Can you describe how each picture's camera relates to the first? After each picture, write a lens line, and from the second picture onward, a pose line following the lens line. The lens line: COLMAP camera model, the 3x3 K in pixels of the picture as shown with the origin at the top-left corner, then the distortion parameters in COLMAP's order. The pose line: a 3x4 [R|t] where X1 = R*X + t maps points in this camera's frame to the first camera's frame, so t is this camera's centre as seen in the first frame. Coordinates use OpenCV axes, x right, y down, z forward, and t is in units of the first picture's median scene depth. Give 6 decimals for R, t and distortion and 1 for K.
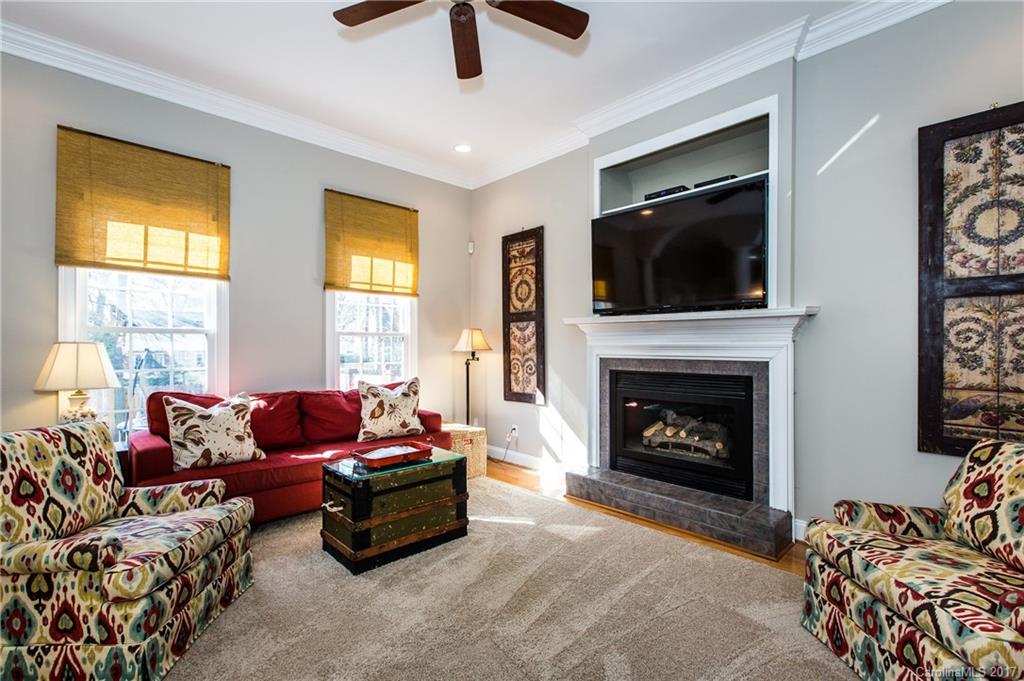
lens RADIAL K [[463.5, 0, 504.6], [0, 463.5, 347.1], [0, 0, 1]] dist [0.004954, -0.001460]
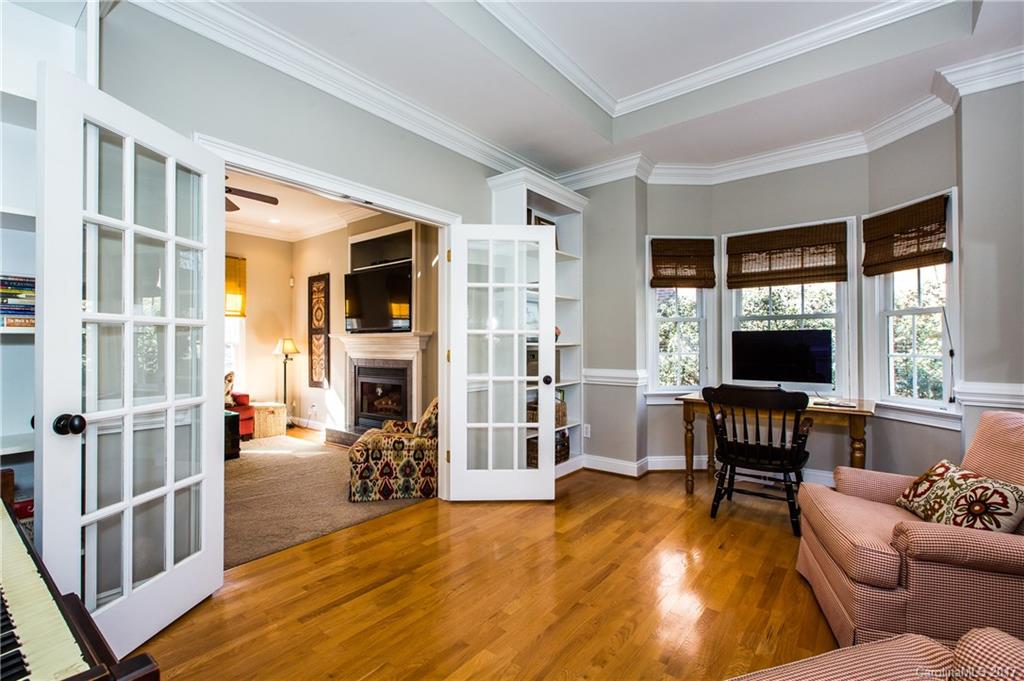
lens RADIAL K [[463.5, 0, 513.0], [0, 463.5, 341.8], [0, 0, 1]] dist [0.004954, -0.001460]
pose [[0.988445, 0.001931, 0.151568, 0.441767], [-0.000219, 0.999936, -0.011314, -0.014207], [-0.151580, 0.011150, 0.988382, -0.599161]]
